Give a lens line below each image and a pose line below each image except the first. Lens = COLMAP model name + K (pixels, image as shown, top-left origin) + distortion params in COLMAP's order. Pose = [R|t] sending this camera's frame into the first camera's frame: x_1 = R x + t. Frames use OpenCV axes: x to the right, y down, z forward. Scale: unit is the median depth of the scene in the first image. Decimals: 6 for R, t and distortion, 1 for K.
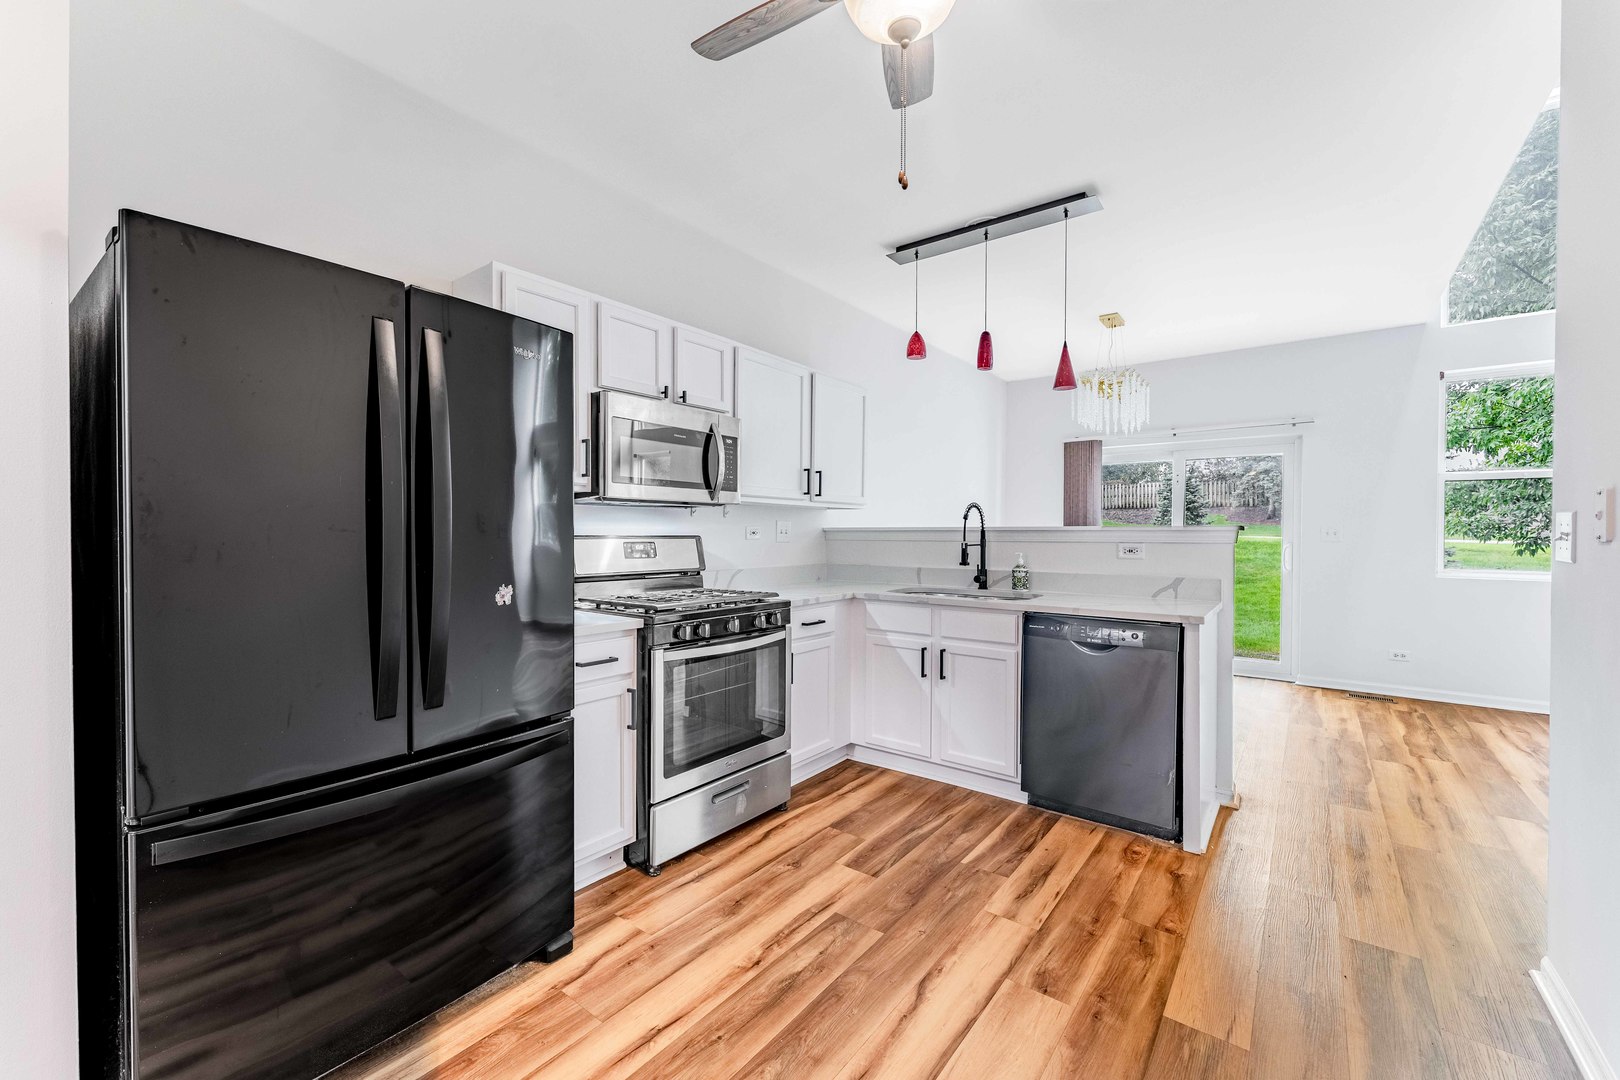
lens RADIAL K [[668.6, 0, 807.6], [0, 668.6, 537.1], [0, 0, 1]] dist [-0.002775, -0.000078]
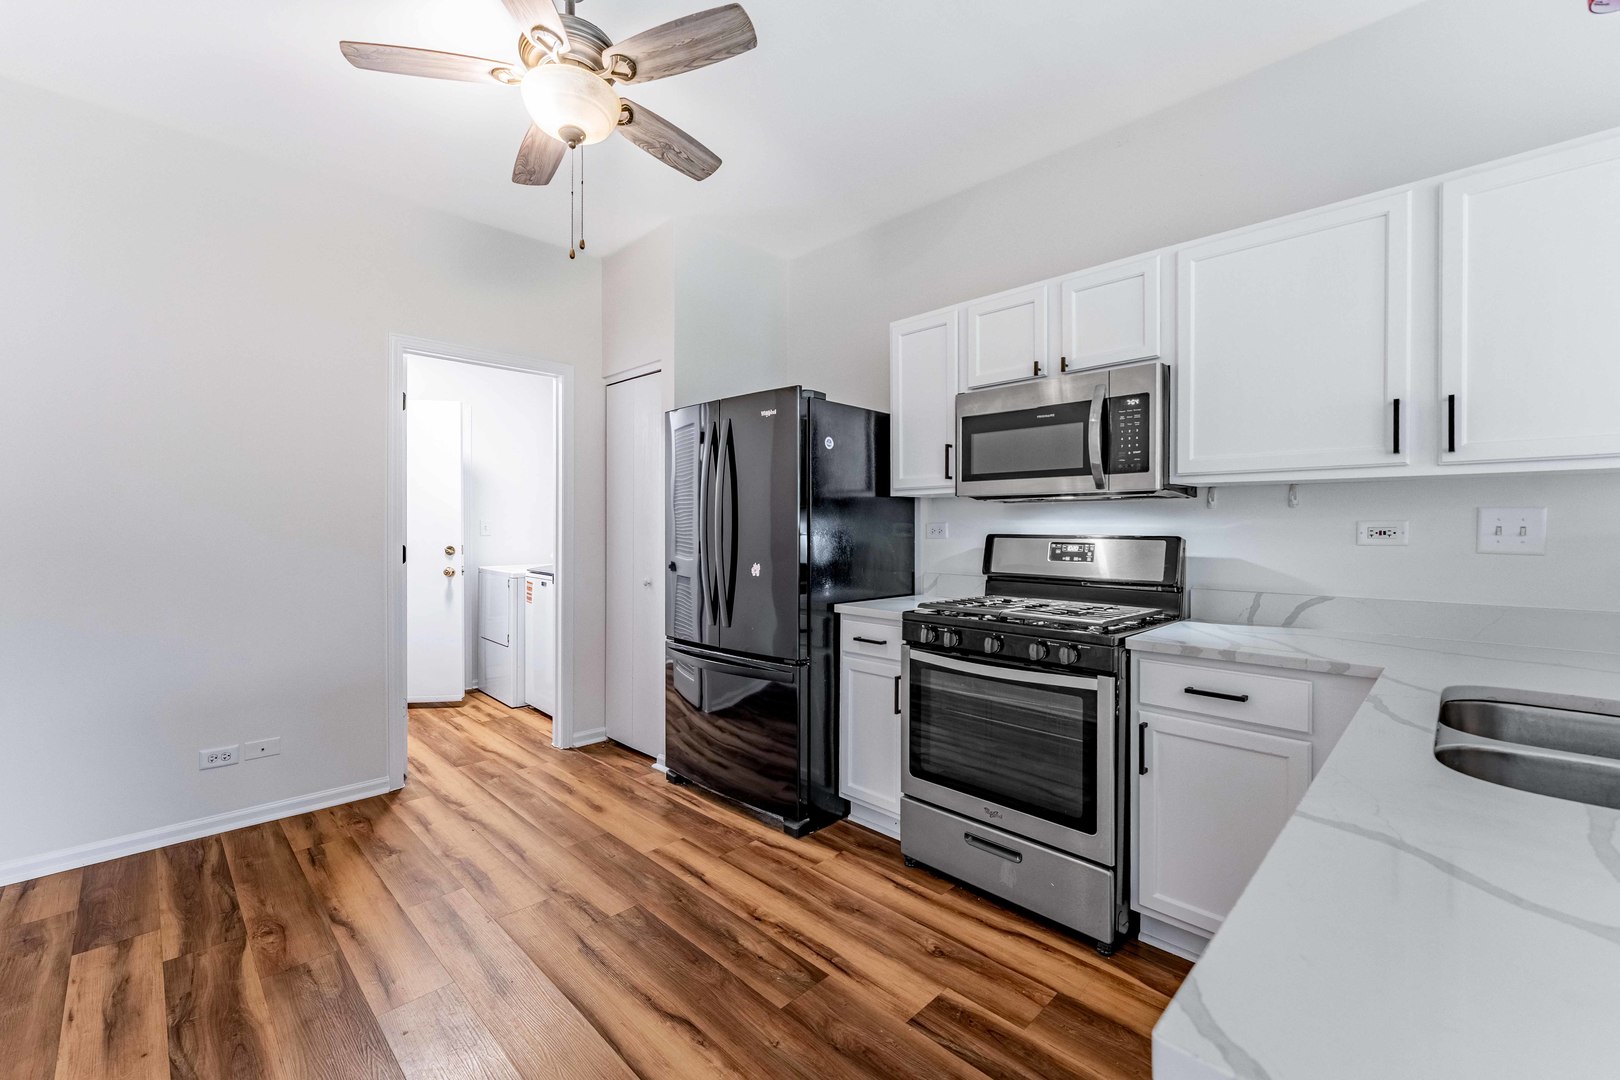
lens RADIAL K [[668.6, 0, 805.6], [0, 668.6, 531.4], [0, 0, 1]] dist [-0.002775, -0.000078]
pose [[-0.136524, 0.008539, -0.990600, 0.928799], [-0.009229, 0.999908, 0.009891, -0.017608], [0.990594, 0.010492, -0.136433, 1.126211]]
